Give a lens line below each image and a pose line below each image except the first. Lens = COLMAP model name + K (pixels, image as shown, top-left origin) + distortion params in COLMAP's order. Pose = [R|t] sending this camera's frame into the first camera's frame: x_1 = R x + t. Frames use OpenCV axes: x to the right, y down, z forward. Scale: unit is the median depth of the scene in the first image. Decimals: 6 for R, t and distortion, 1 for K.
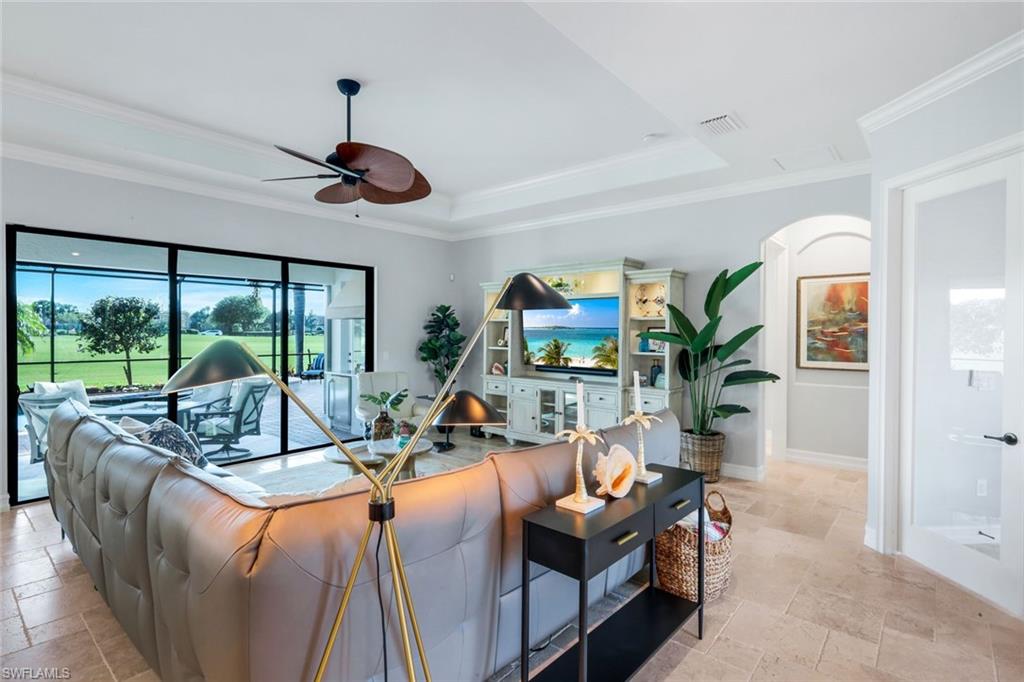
lens RADIAL K [[489.7, 0, 515.1], [0, 489.7, 341.2], [0, 0, 1]] dist [0.001895, 0.000469]
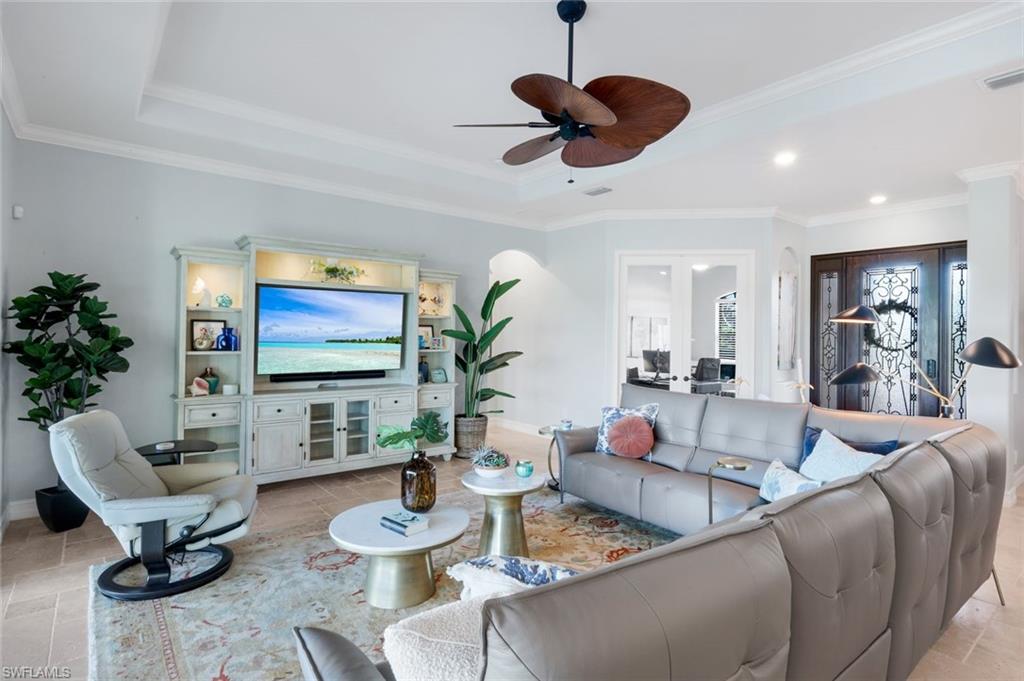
lens RADIAL K [[525.3, 0, 509.6], [0, 525.3, 333.1], [0, 0, 1]] dist [-0.001361, -0.000256]
pose [[0.209397, -0.000283, 0.977831, -0.752310], [0.007329, 0.999972, -0.001280, -0.008931], [-0.977803, 0.007434, 0.209394, 0.591034]]
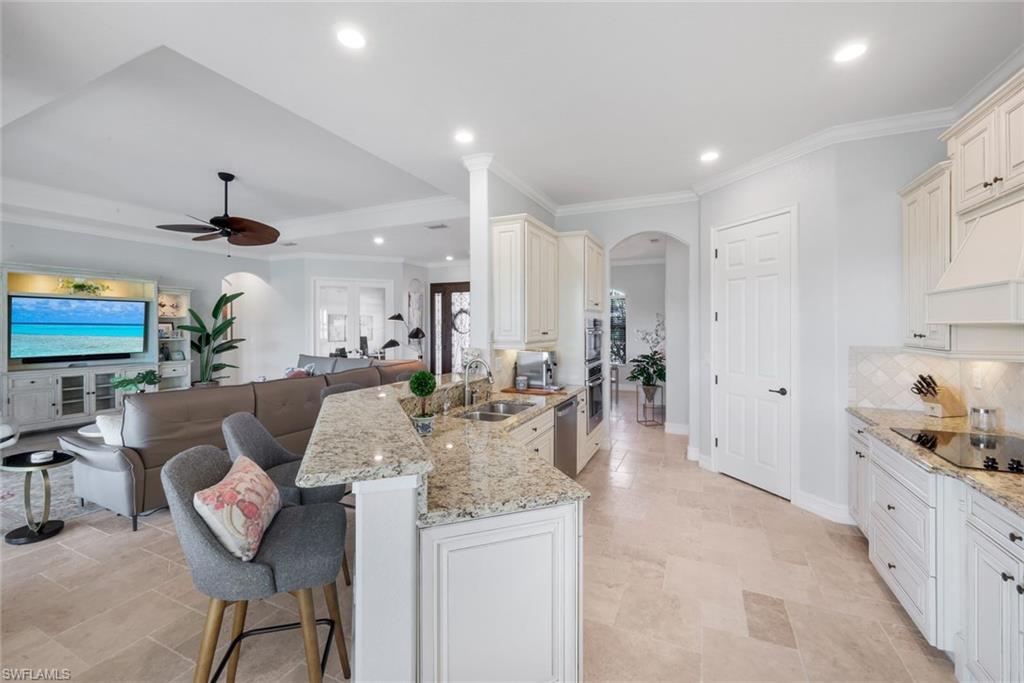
lens RADIAL K [[416.9, 0, 513.7], [0, 416.9, 329.4], [0, 0, 1]] dist [-0.001460, -0.000366]
pose [[-0.254790, -0.009095, 0.966954, -1.255920], [0.018913, 0.999718, 0.014386, -0.004821], [-0.966812, 0.021953, -0.254546, 0.271164]]
